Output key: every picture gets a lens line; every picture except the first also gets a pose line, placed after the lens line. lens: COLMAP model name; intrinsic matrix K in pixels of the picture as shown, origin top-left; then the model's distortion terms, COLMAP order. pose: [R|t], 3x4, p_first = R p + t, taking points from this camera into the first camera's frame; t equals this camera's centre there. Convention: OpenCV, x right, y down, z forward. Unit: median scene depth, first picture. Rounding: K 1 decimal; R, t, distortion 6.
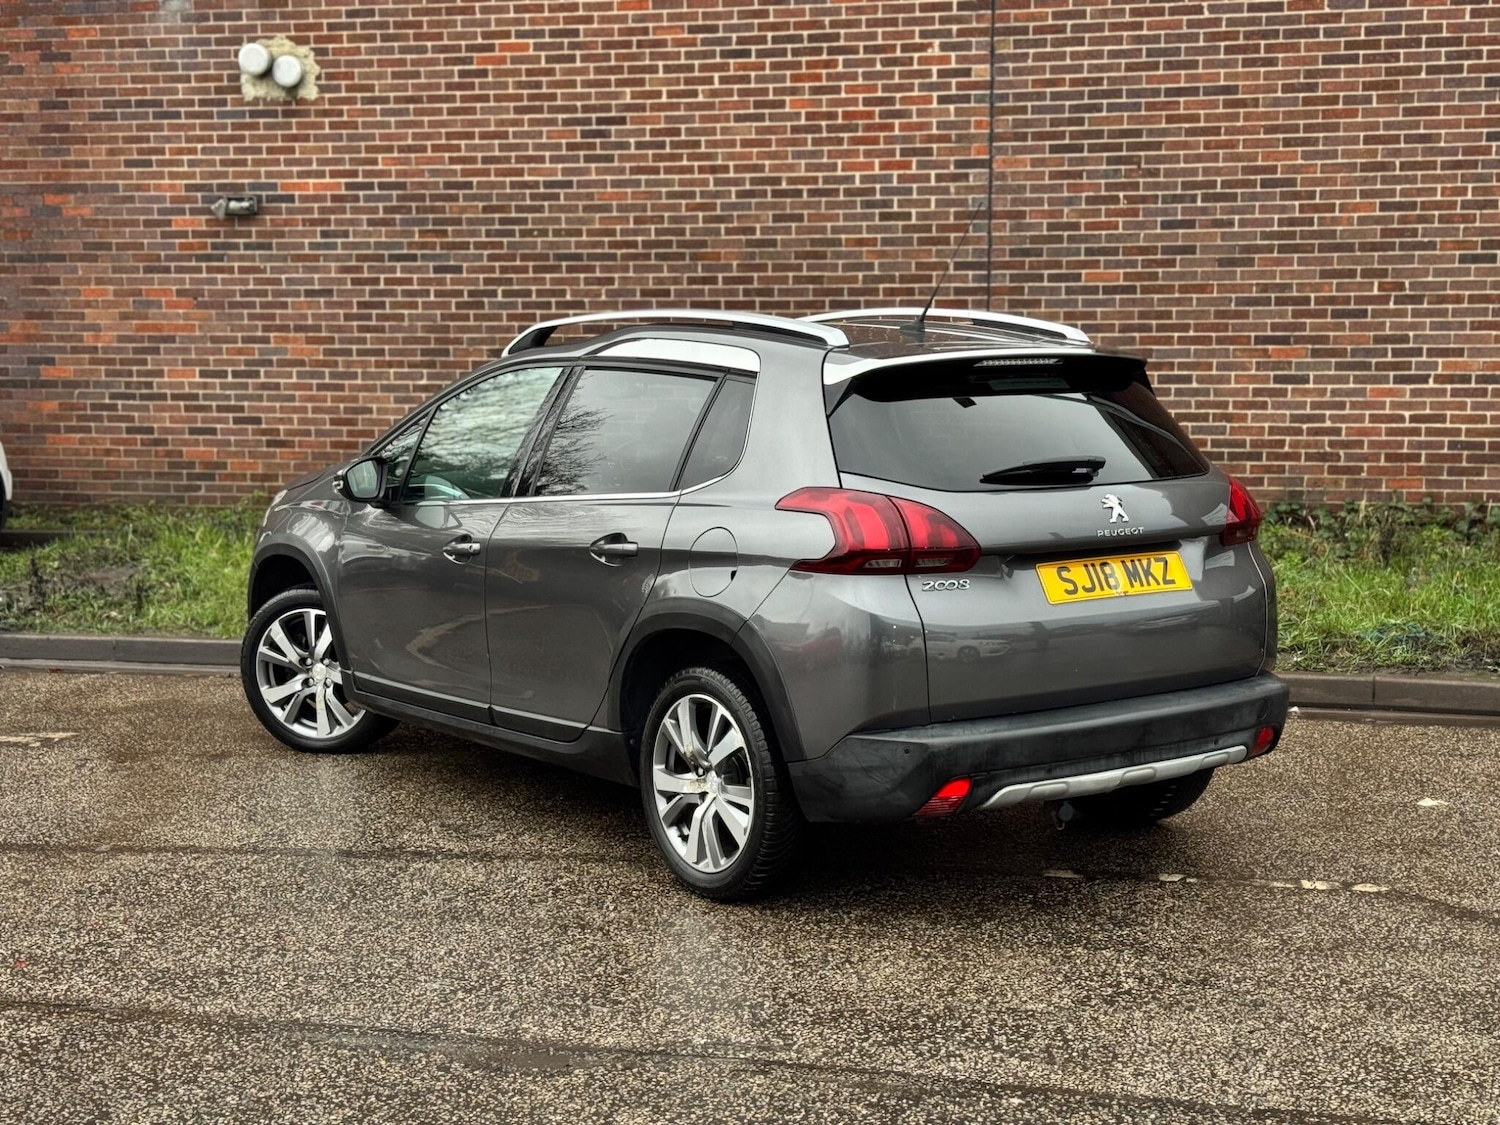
lens RADIAL K [[2163.7, 0, 757.2], [0, 2163.7, 567.4], [0, 0, 1]] dist [0.124600, 0.000000]
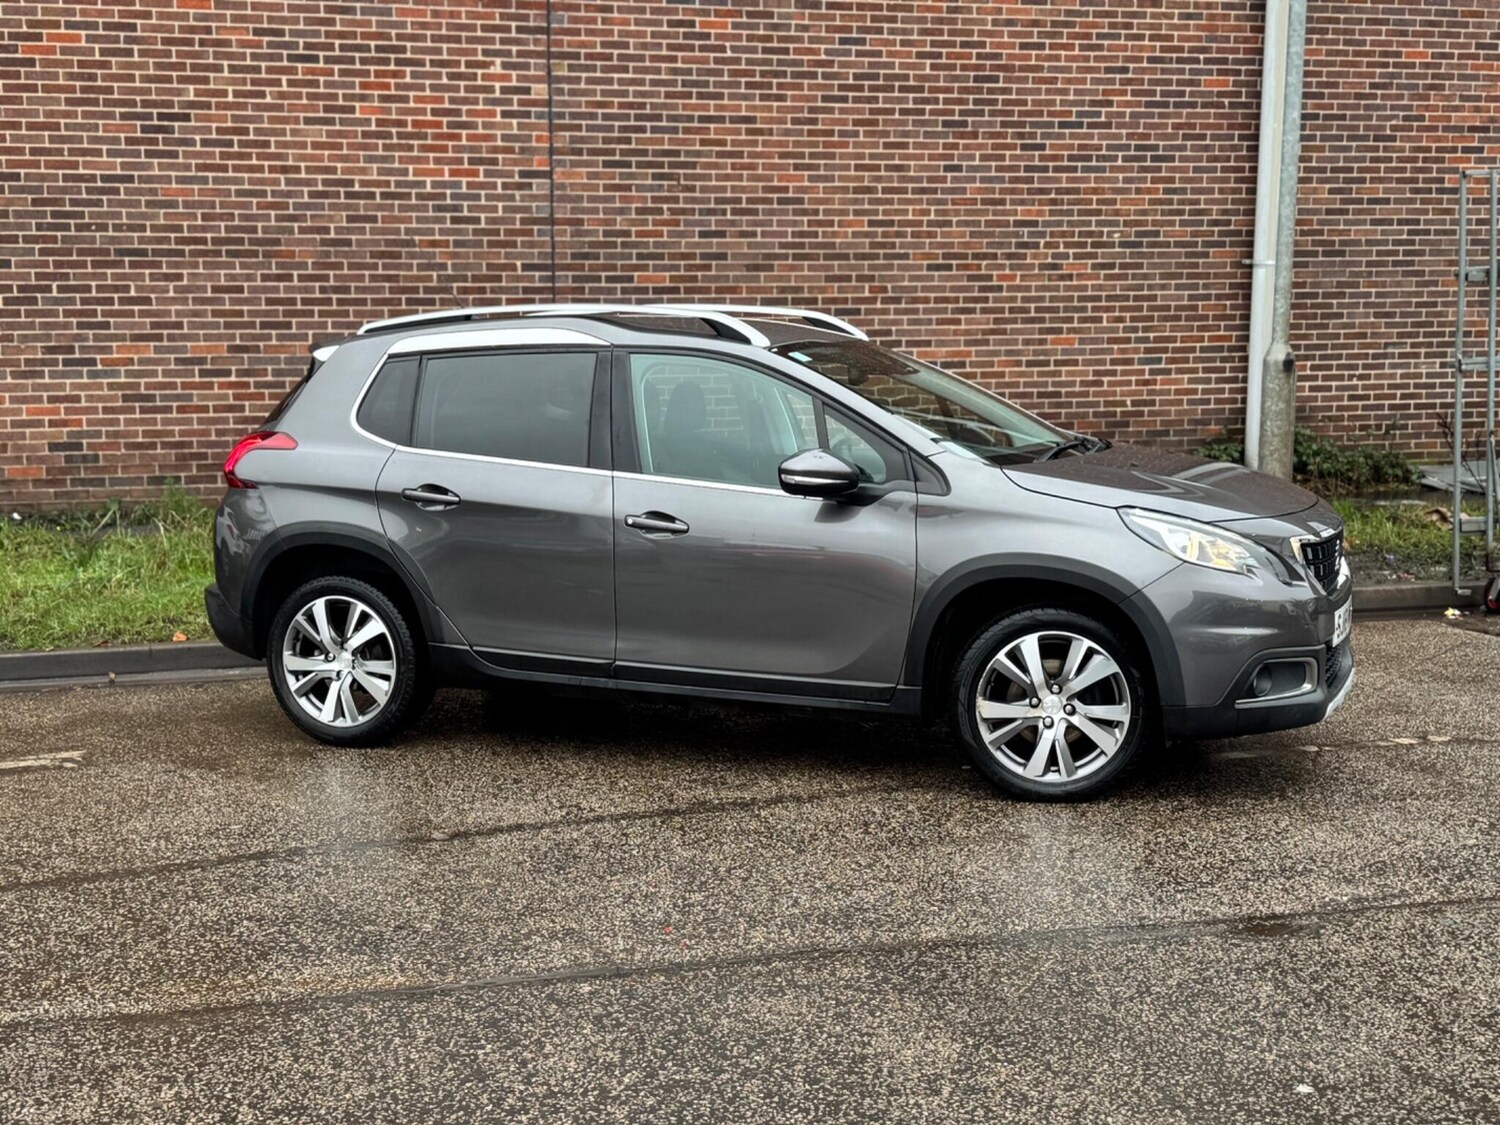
lens RADIAL K [[1969.7, 0, 761.6], [0, 1969.7, 581.1], [0, 0, 1]] dist [0.114851, 0.000000]
pose [[0.879049, -0.067495, 0.471929, -0.285867], [0.060013, 0.997719, 0.030910, -0.004119], [-0.472939, 0.001151, 0.881094, 0.061204]]
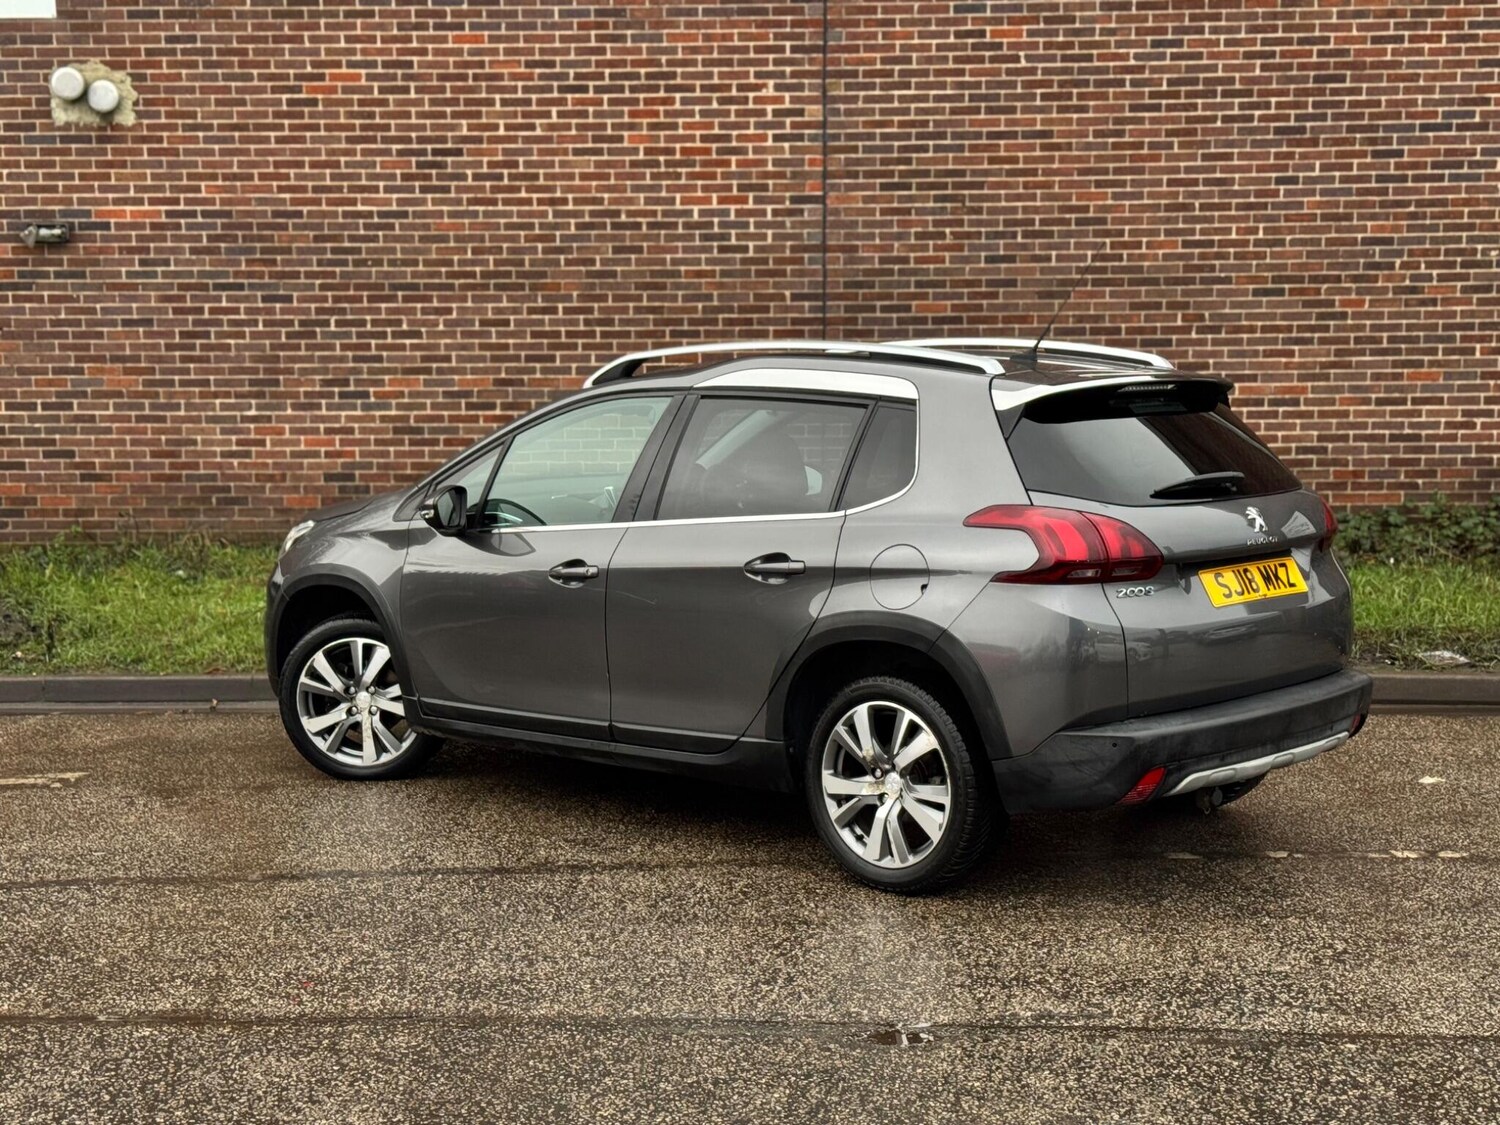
lens RADIAL K [[2163.7, 0, 764.2], [0, 2163.7, 571.6], [0, 0, 1]] dist [0.124600, 0.000000]
pose [[0.981068, -0.023666, 0.192210, -0.124922], [0.025692, 0.999637, -0.008058, 0.000761], [-0.191950, 0.012844, 0.981321, -0.016137]]
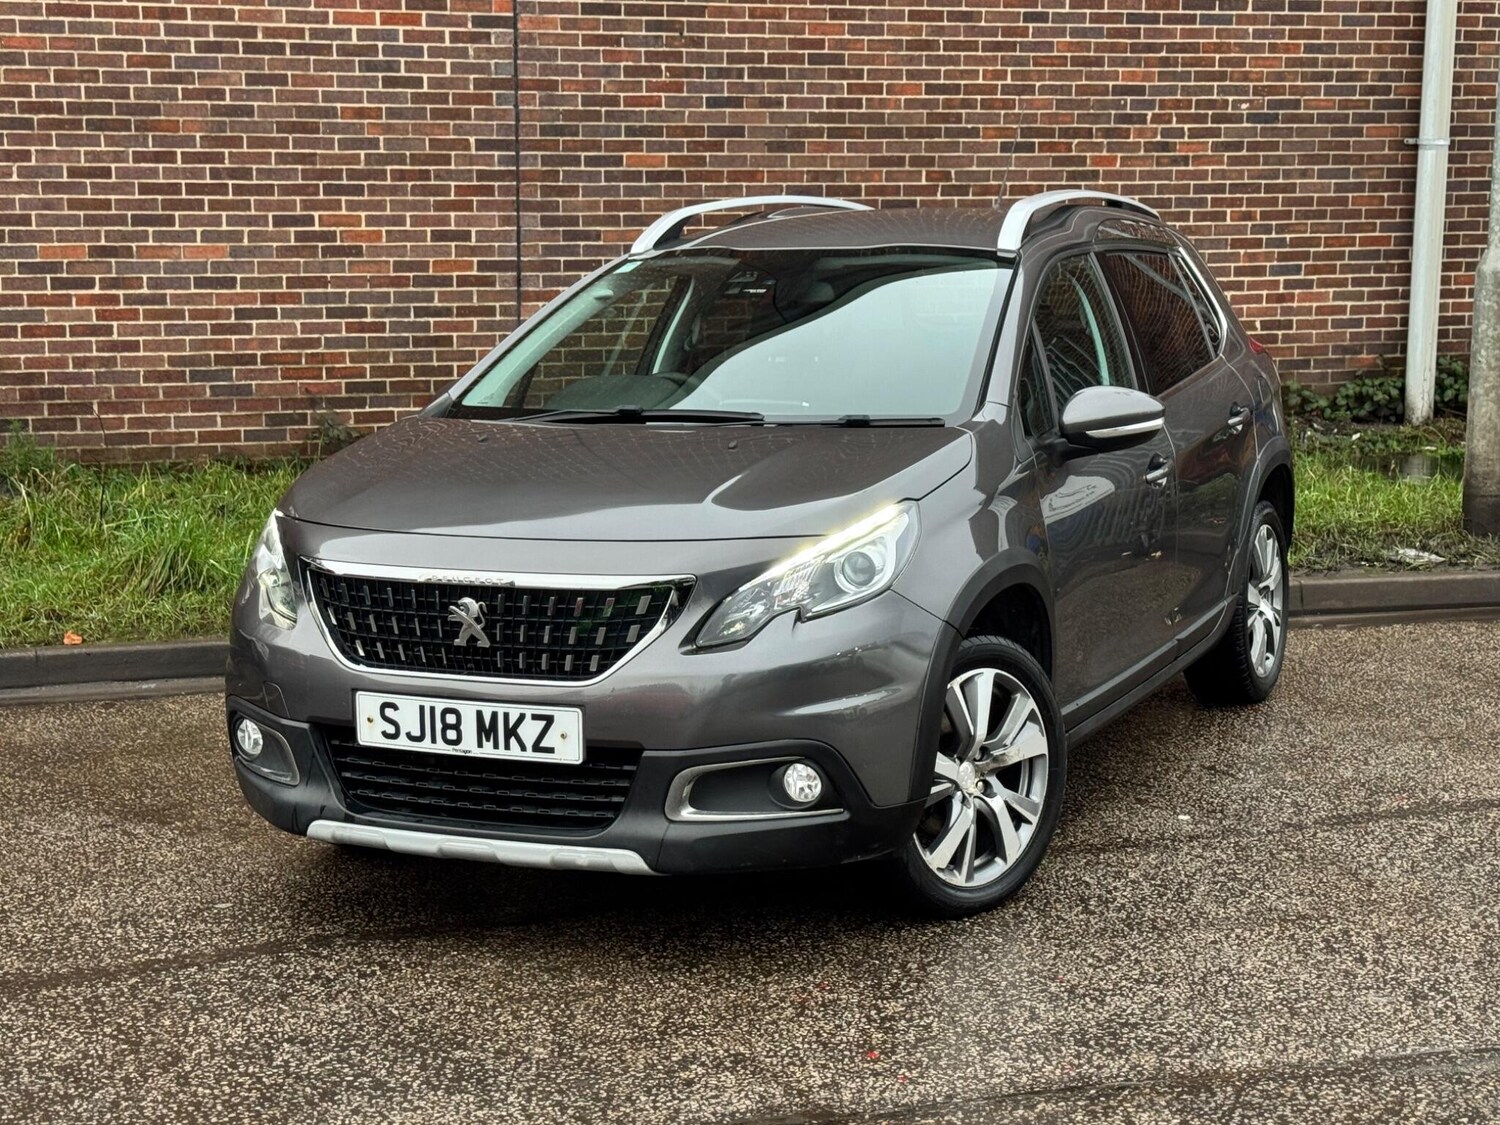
lens RADIAL K [[2511.0, 0, 763.1], [0, 2511.0, 576.7], [0, 0, 1]] dist [0.126154, 0.000000]
pose [[0.862927, -0.073894, 0.499896, -0.310887], [0.059945, 0.997234, 0.043932, -0.009590], [-0.501760, -0.007943, 0.864970, 0.106115]]
